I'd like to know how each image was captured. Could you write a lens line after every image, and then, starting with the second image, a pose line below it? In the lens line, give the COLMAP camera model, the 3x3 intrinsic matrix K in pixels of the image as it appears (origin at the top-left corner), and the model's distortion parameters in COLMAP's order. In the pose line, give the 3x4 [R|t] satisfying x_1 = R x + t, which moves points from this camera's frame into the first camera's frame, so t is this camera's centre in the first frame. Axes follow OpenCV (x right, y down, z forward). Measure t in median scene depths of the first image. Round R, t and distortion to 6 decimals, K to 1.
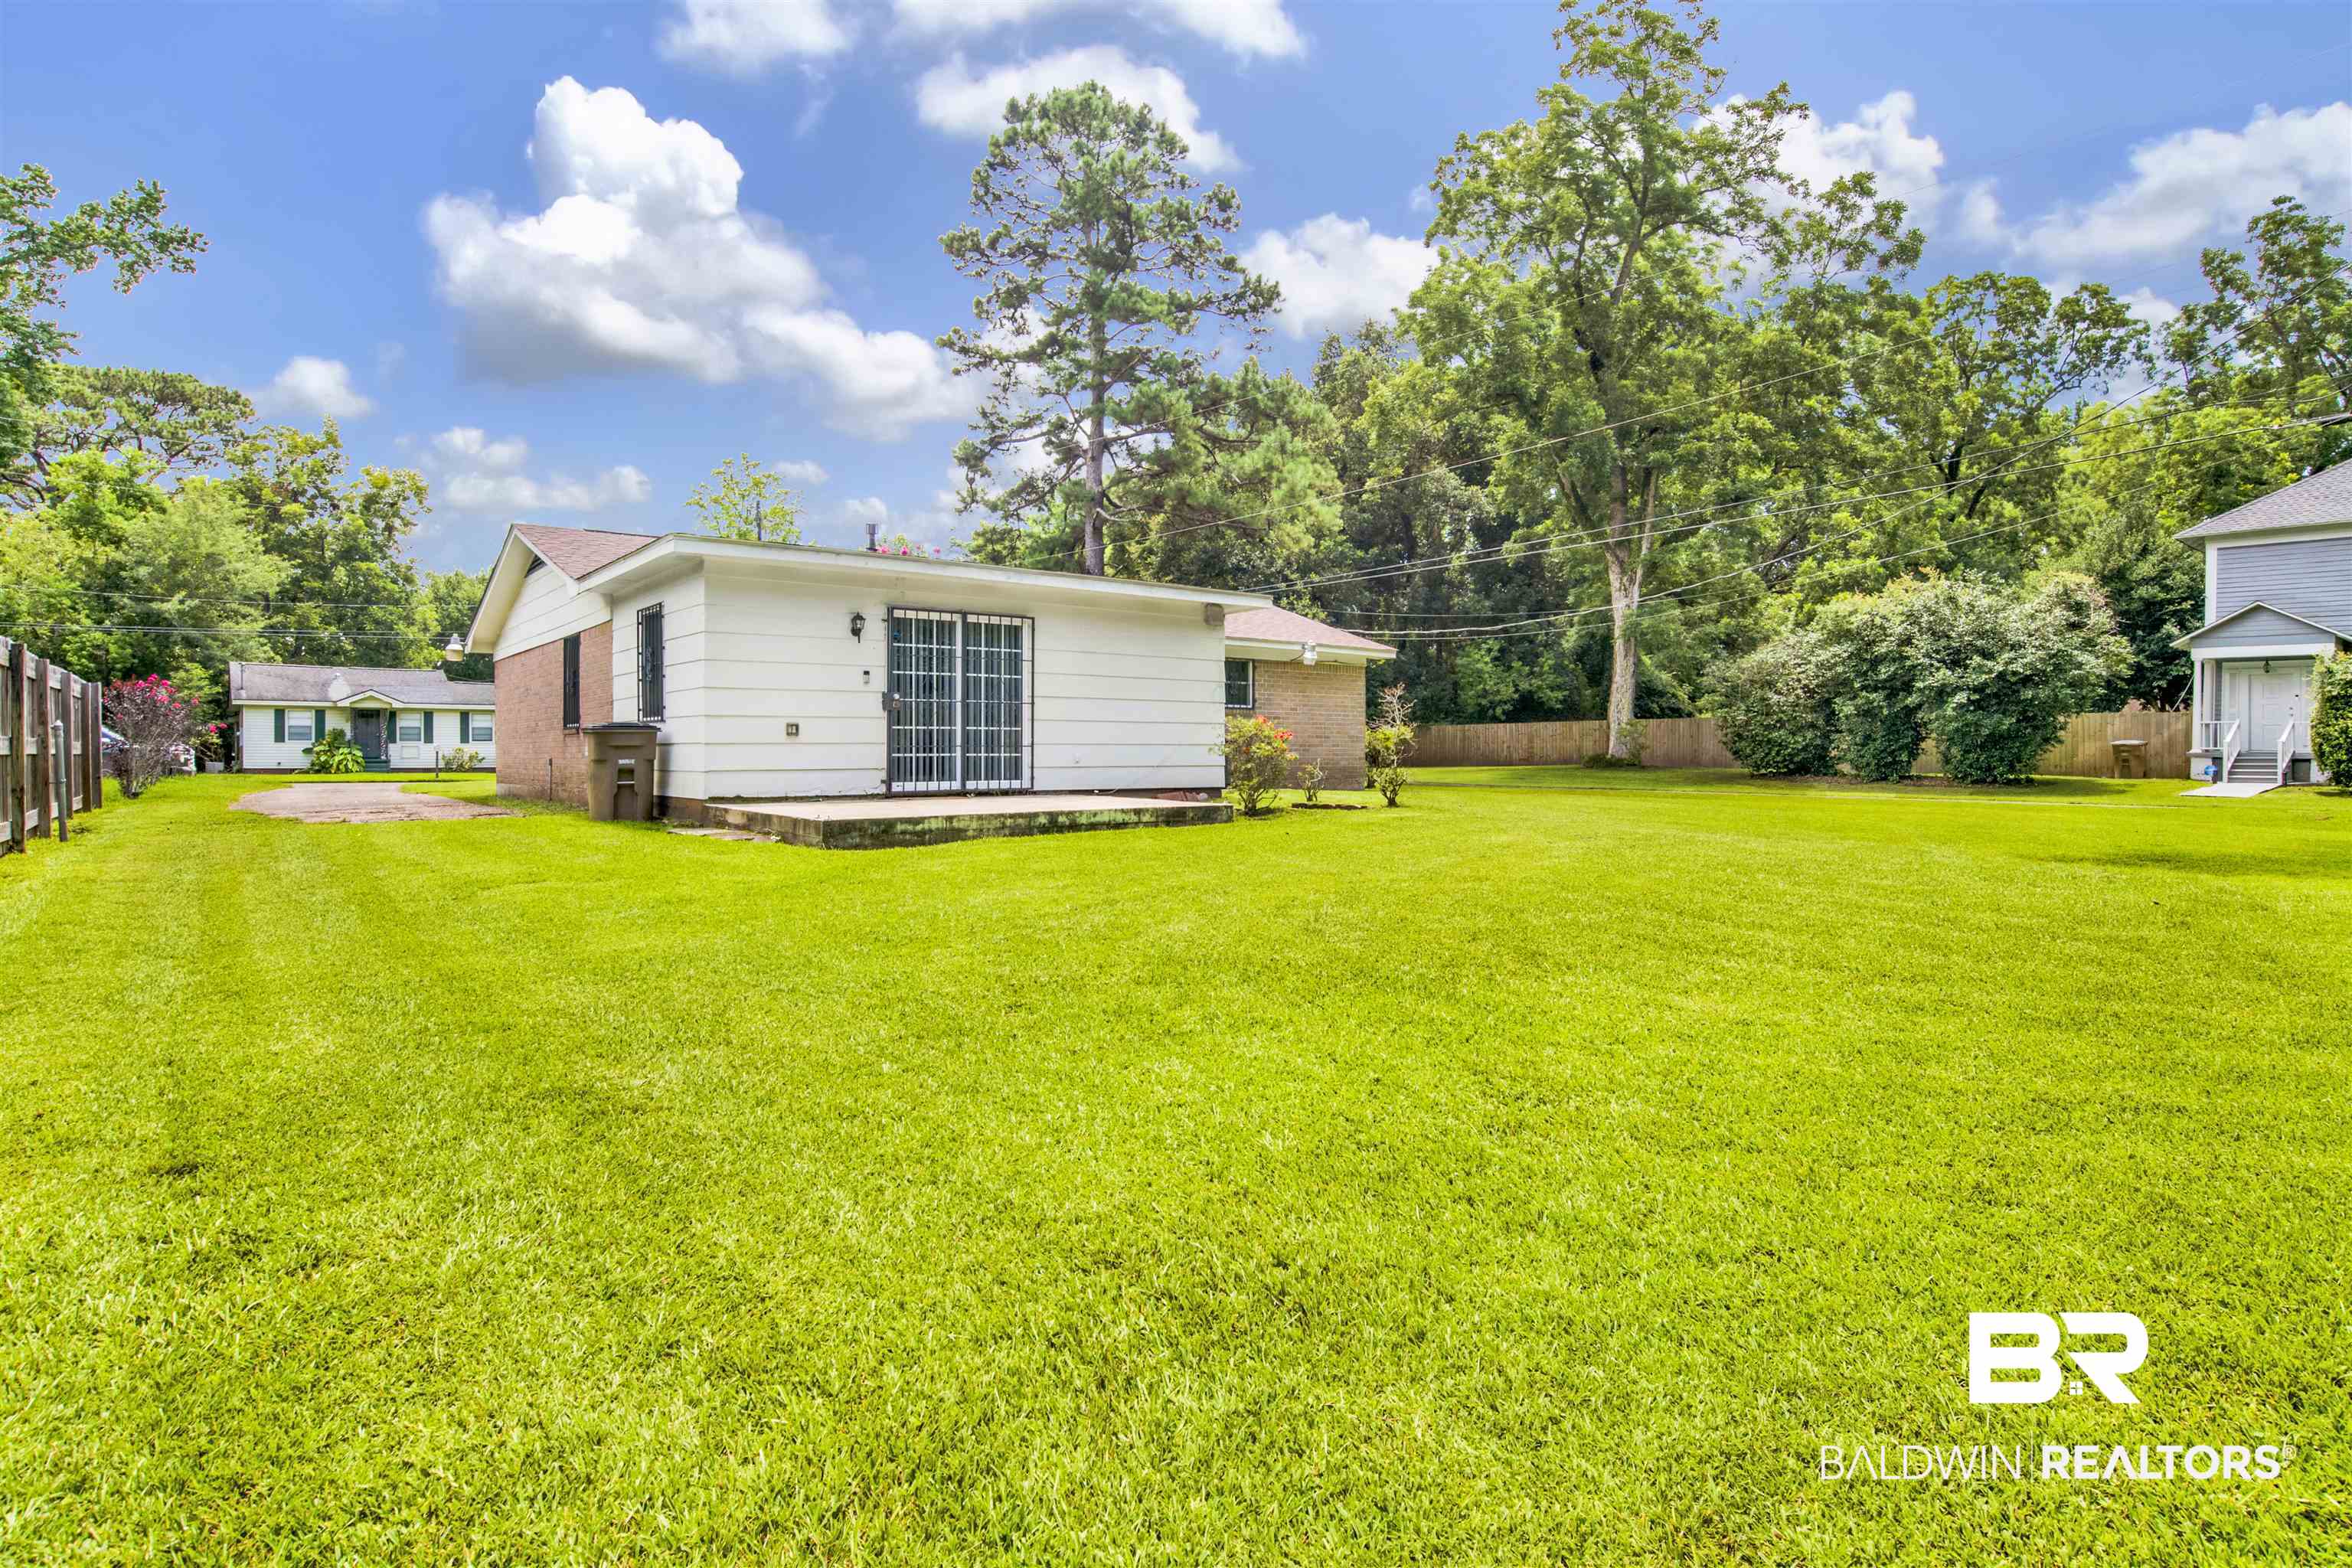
lens RADIAL K [[1244.1, 0, 1188.9], [0, 1244.1, 775.4], [0, 0, 1]] dist [-0.067157, 0.022698]
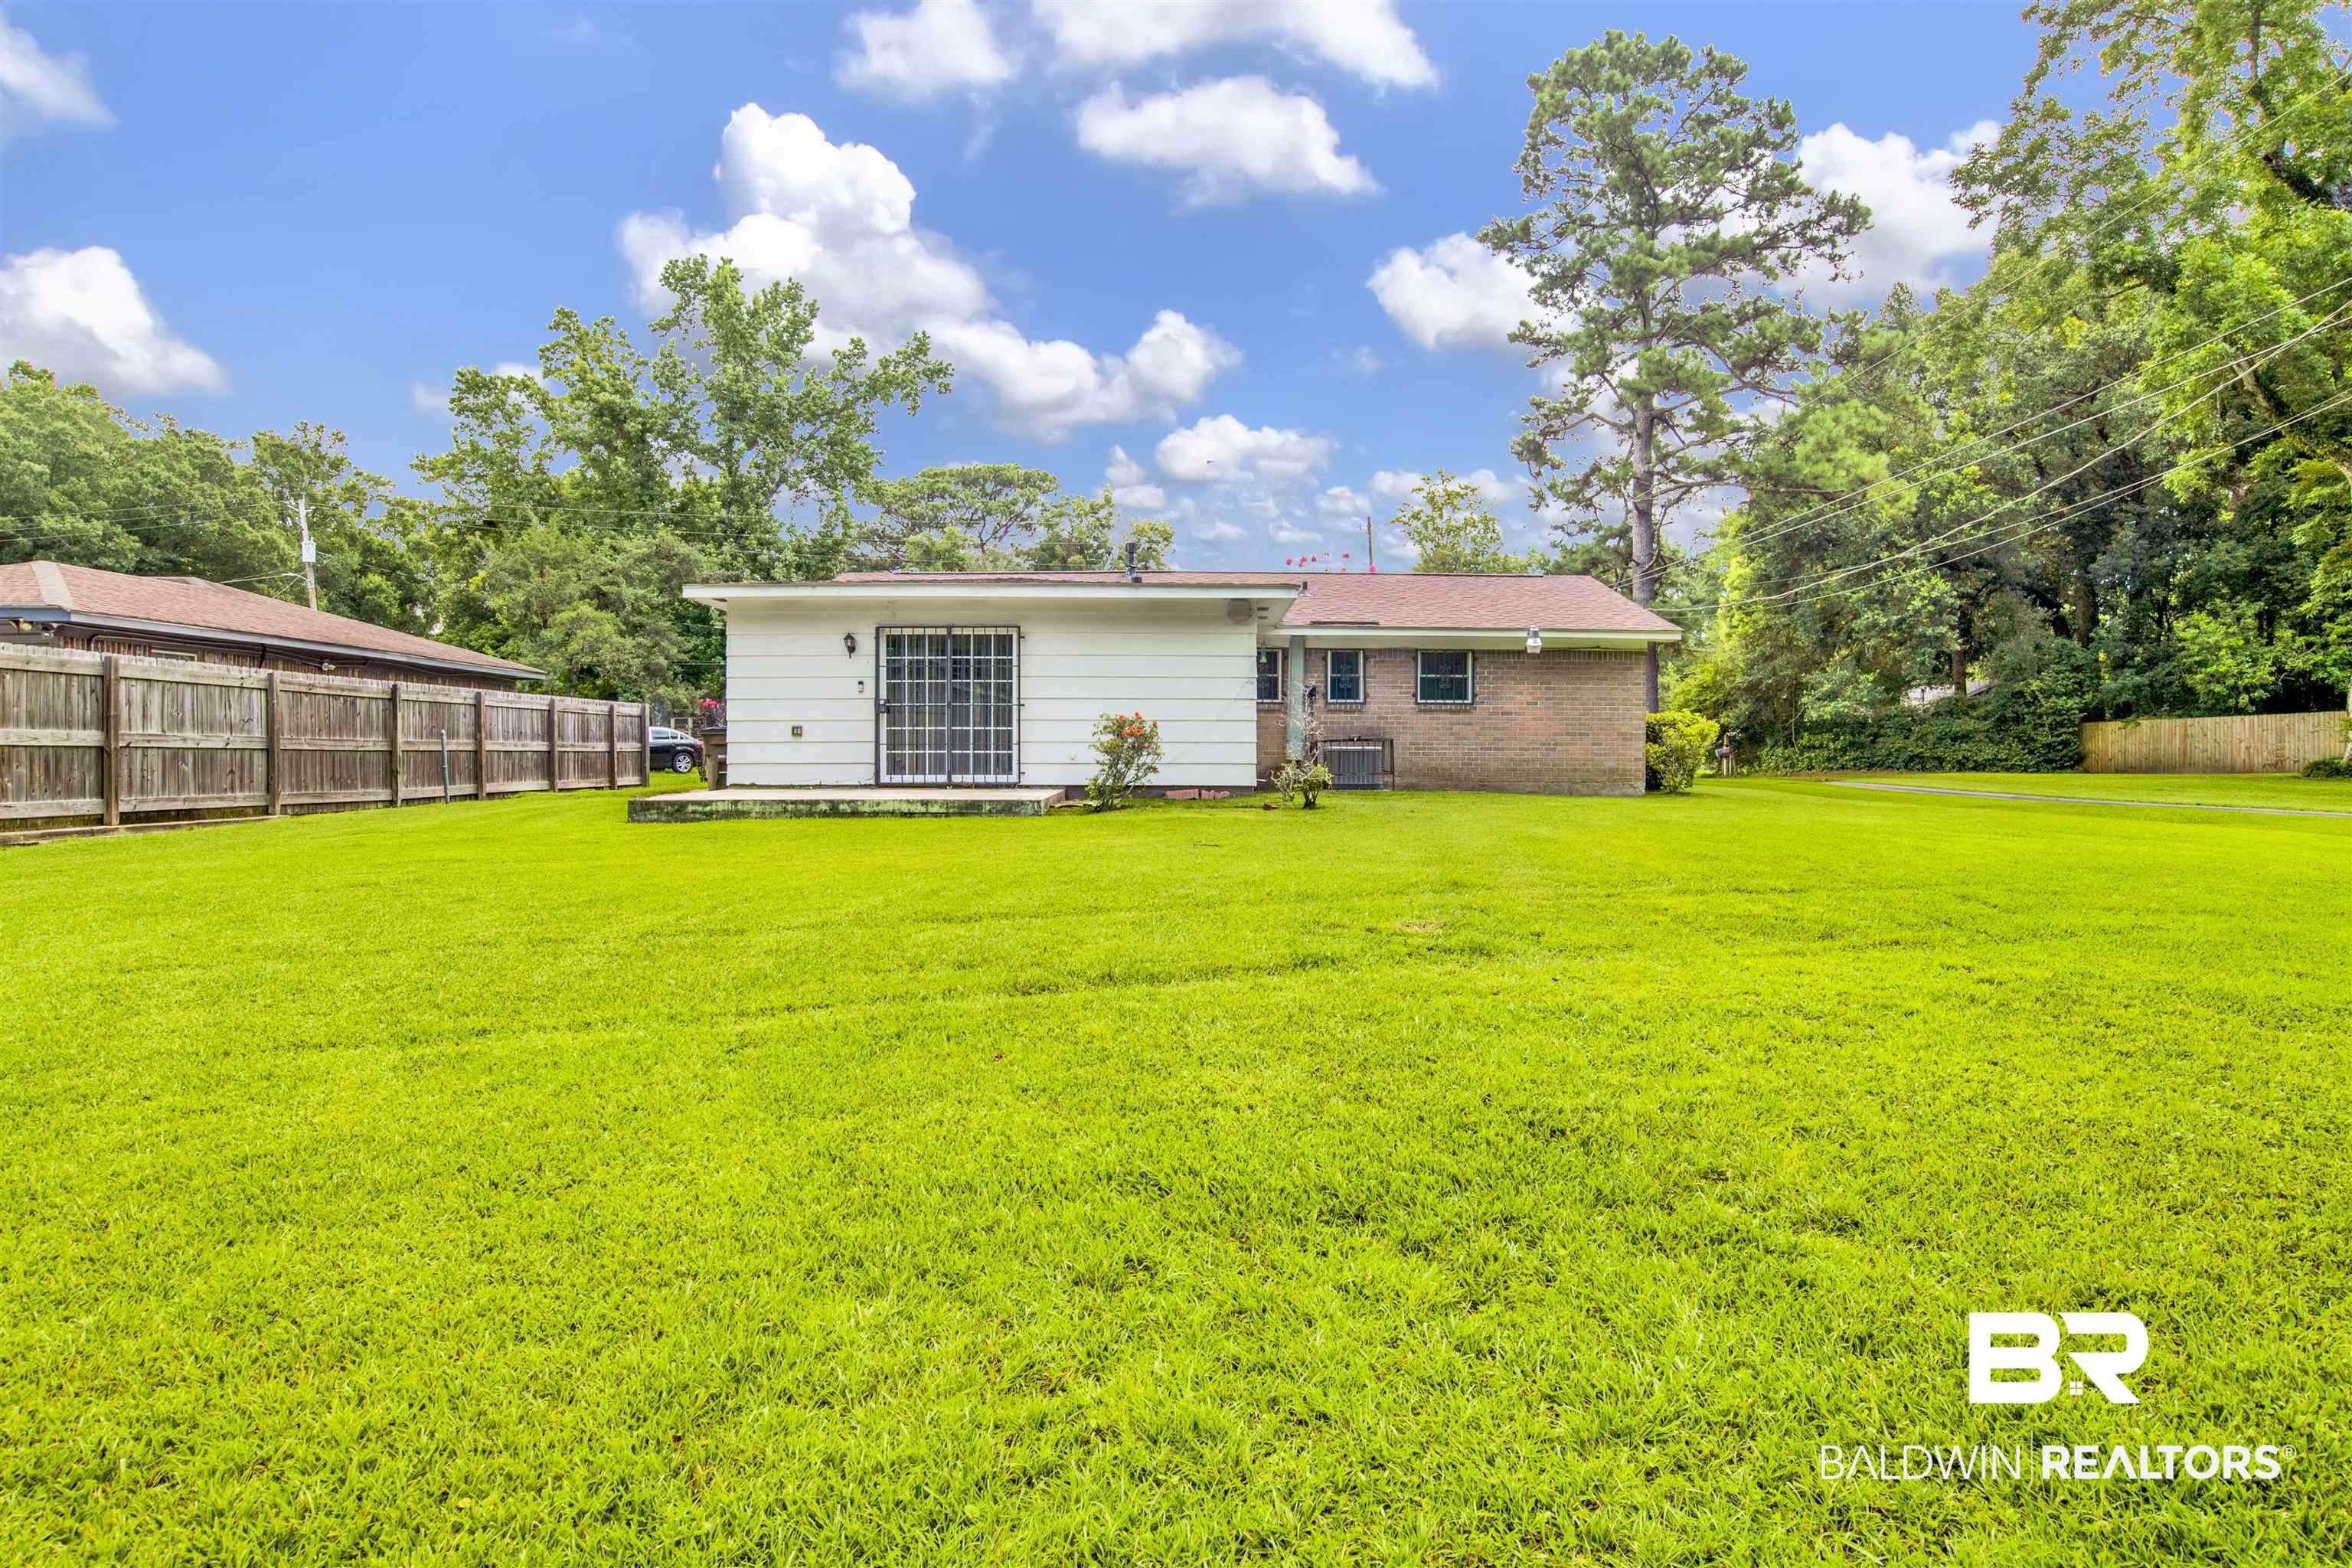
lens RADIAL K [[1244.1, 0, 1190.7], [0, 1244.1, 778.2], [0, 0, 1]] dist [-0.067157, 0.022698]
pose [[0.789071, 0.013851, -0.614146, 0.669214], [-0.014013, 0.999891, 0.004547, -0.000613], [0.614143, 0.005019, 0.789179, 0.230544]]
